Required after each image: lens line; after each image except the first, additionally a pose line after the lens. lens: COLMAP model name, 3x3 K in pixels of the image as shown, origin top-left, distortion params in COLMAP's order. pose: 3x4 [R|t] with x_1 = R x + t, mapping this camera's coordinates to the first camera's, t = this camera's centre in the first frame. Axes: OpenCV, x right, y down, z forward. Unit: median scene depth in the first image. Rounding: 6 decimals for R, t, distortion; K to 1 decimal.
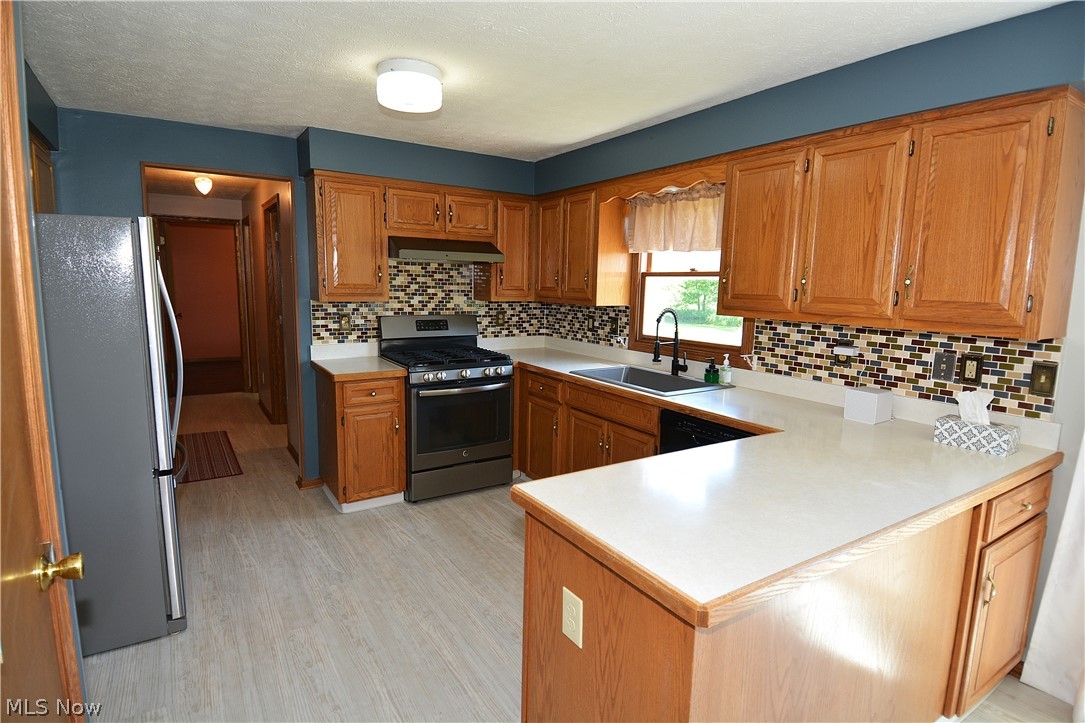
lens RADIAL K [[560.4, 0, 542.1], [0, 560.4, 358.8], [0, 0, 1]] dist [0.037775, -0.043203]
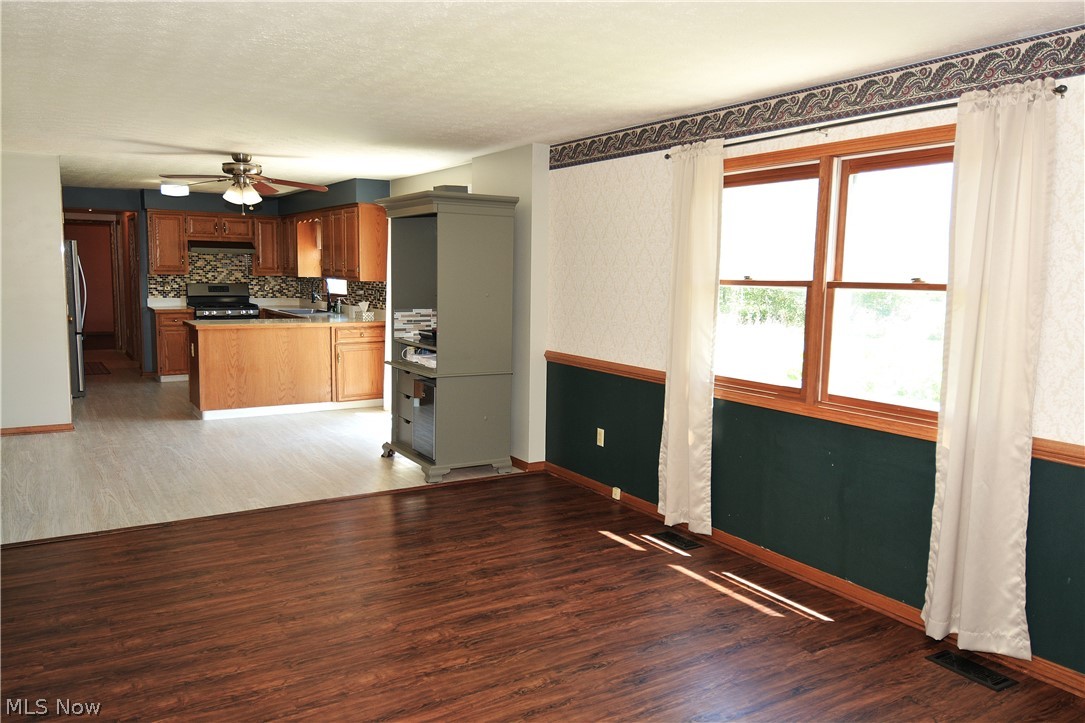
lens RADIAL K [[808.0, 0, 542.8], [0, 808.0, 360.0], [0, 0, 1]] dist [0.048816, -0.037835]
pose [[0.999870, -0.001656, -0.016057, 1.020256], [0.001240, 0.999665, -0.025842, 0.272388], [0.016094, 0.025819, 0.999537, -1.813840]]
